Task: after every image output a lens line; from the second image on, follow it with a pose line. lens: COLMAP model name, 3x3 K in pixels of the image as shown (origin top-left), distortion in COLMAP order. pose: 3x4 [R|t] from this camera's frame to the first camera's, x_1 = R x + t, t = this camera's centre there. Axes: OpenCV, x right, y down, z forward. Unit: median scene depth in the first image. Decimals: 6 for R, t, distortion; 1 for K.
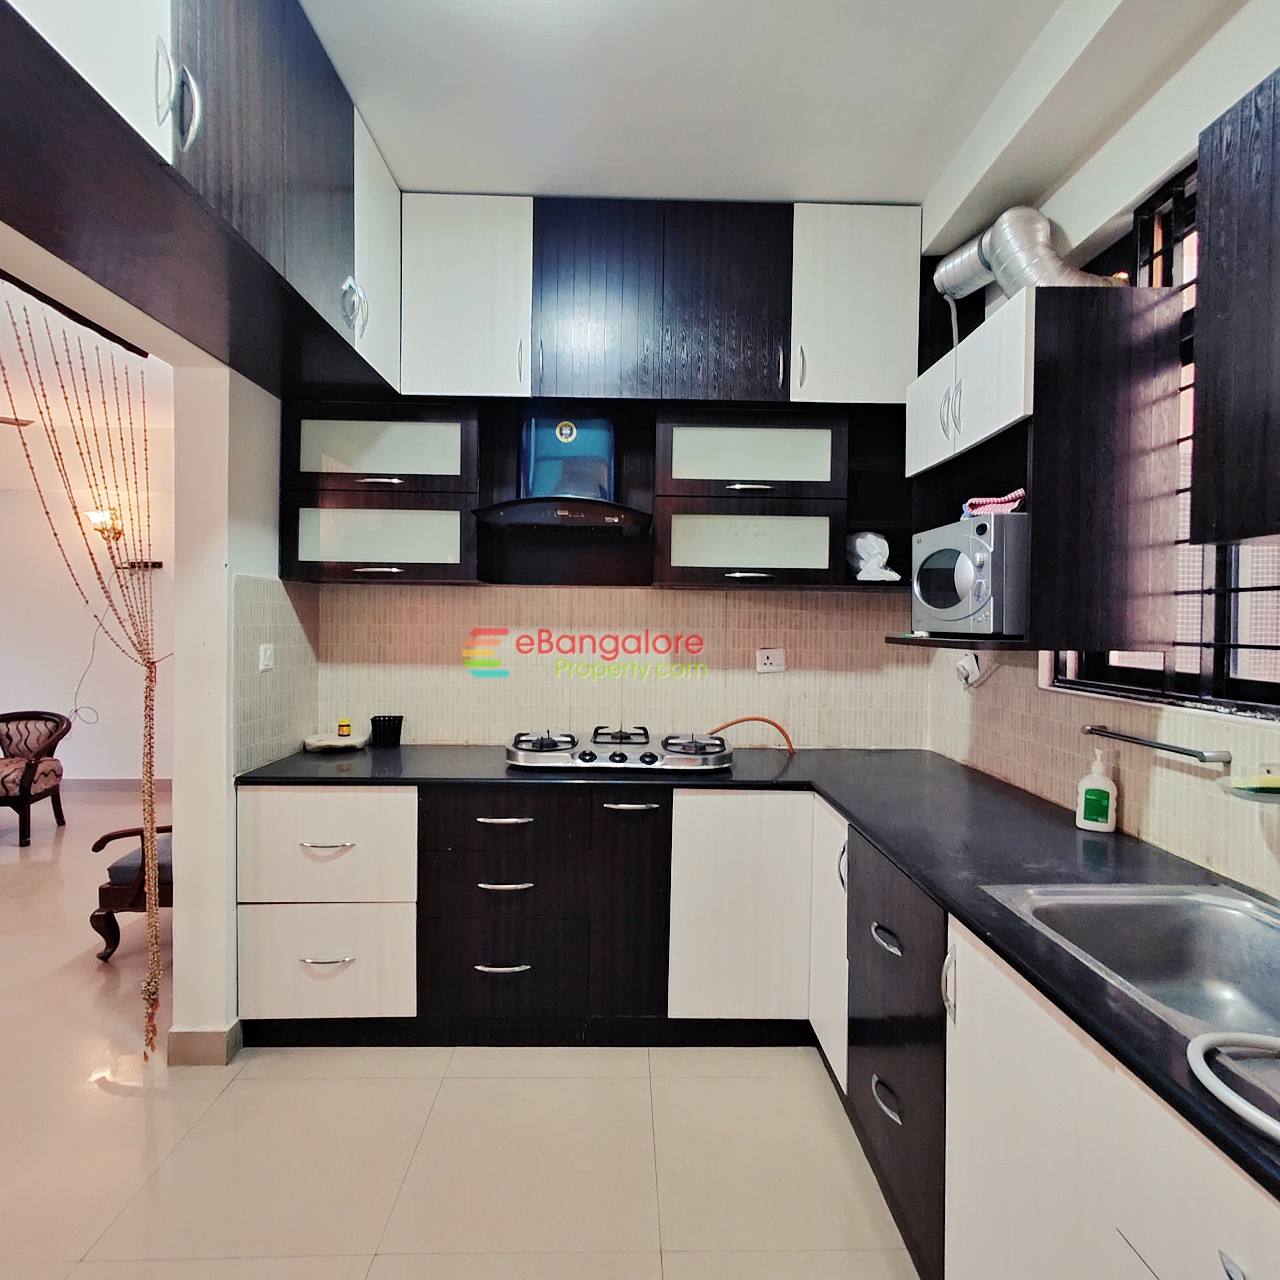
lens RADIAL K [[760.9, 0, 688.2], [0, 760.9, 623.8], [0, 0, 1]] dist [-0.006426, -0.002667]
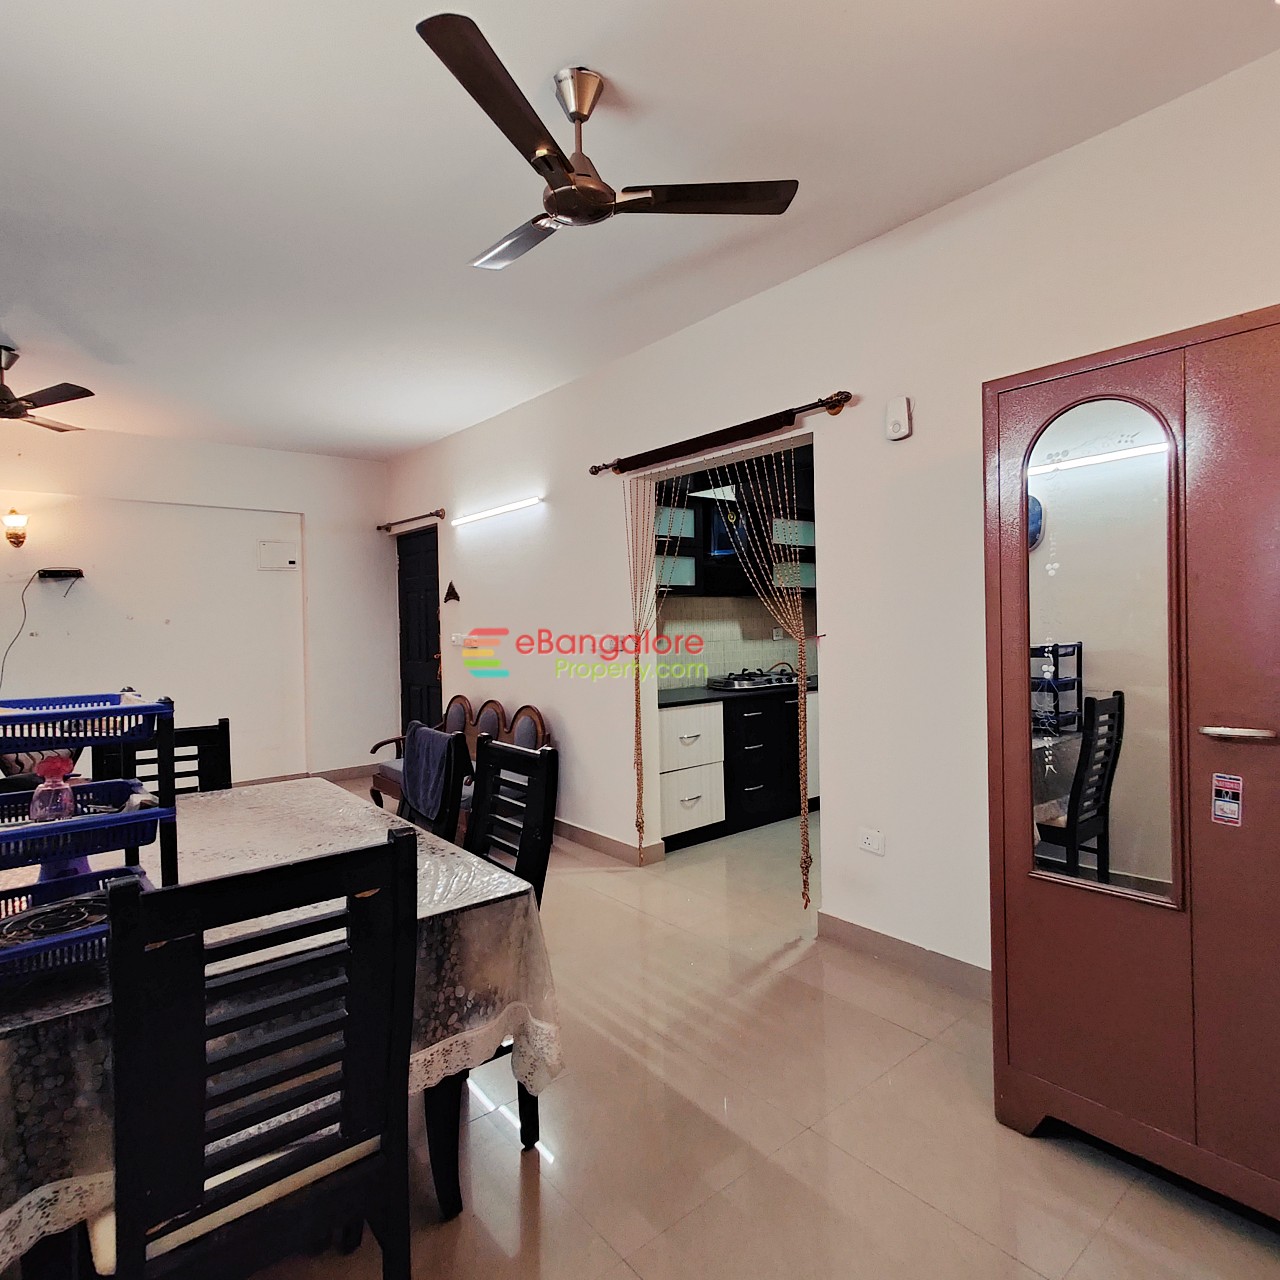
lens RADIAL K [[762.0, 0, 643.8], [0, 762.0, 635.0], [0, 0, 1]] dist [0.013162, 0.001173]
pose [[0.782891, -0.037206, 0.621046, -1.678880], [0.031446, 0.999301, 0.020227, -0.000988], [-0.621364, 0.003694, 0.783513, -0.393289]]
